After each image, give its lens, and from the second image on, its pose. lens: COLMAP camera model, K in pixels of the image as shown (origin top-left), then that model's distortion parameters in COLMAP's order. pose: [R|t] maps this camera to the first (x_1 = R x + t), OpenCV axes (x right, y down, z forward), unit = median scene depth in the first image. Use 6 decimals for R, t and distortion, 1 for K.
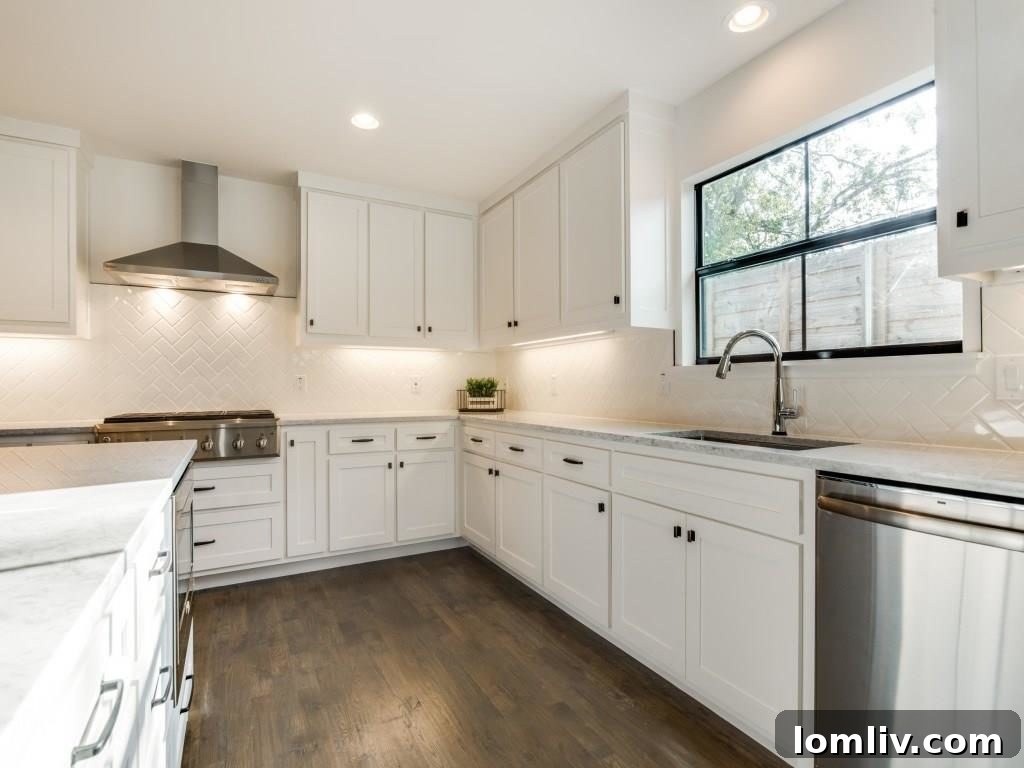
lens RADIAL K [[502.2, 0, 512.8], [0, 502.2, 386.5], [0, 0, 1]] dist [0.003981, 0.000866]
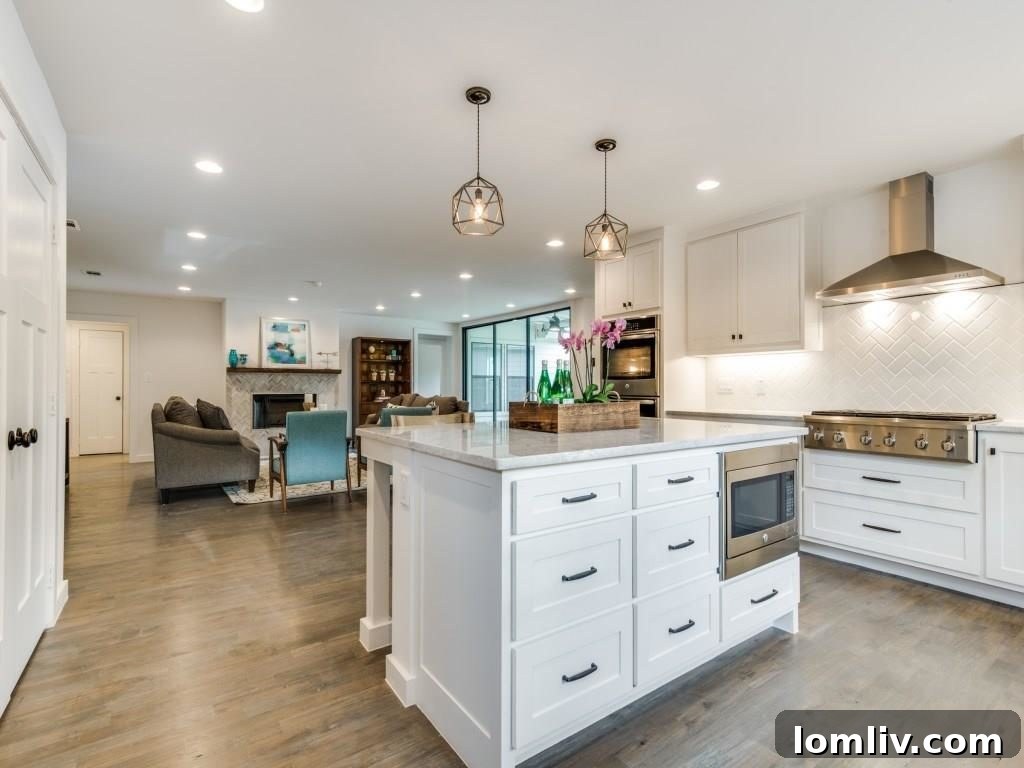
lens RADIAL K [[485.1, 0, 495.0], [0, 485.1, 384.1], [0, 0, 1]] dist [0.000626, -0.000237]
pose [[0.097921, -0.003474, -0.995188, 0.324070], [-0.004380, 0.999983, -0.003922, 0.000759], [0.995185, 0.004743, 0.097904, 0.037942]]
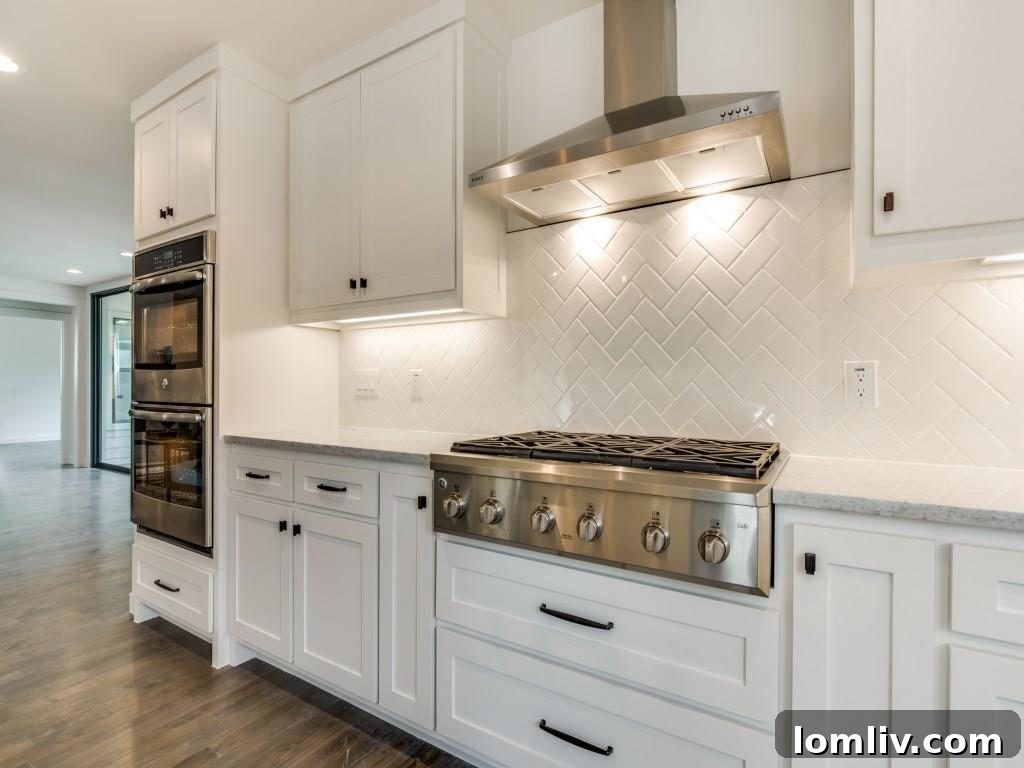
lens RADIAL K [[522.9, 0, 466.5], [0, 522.9, 386.3], [0, 0, 1]] dist [-0.025238, -0.000309]
pose [[0.451791, 0.004118, -0.892114, -0.237967], [-0.006266, 0.999979, 0.001442, -0.000414], [0.892102, 0.004939, 0.451808, 0.639243]]
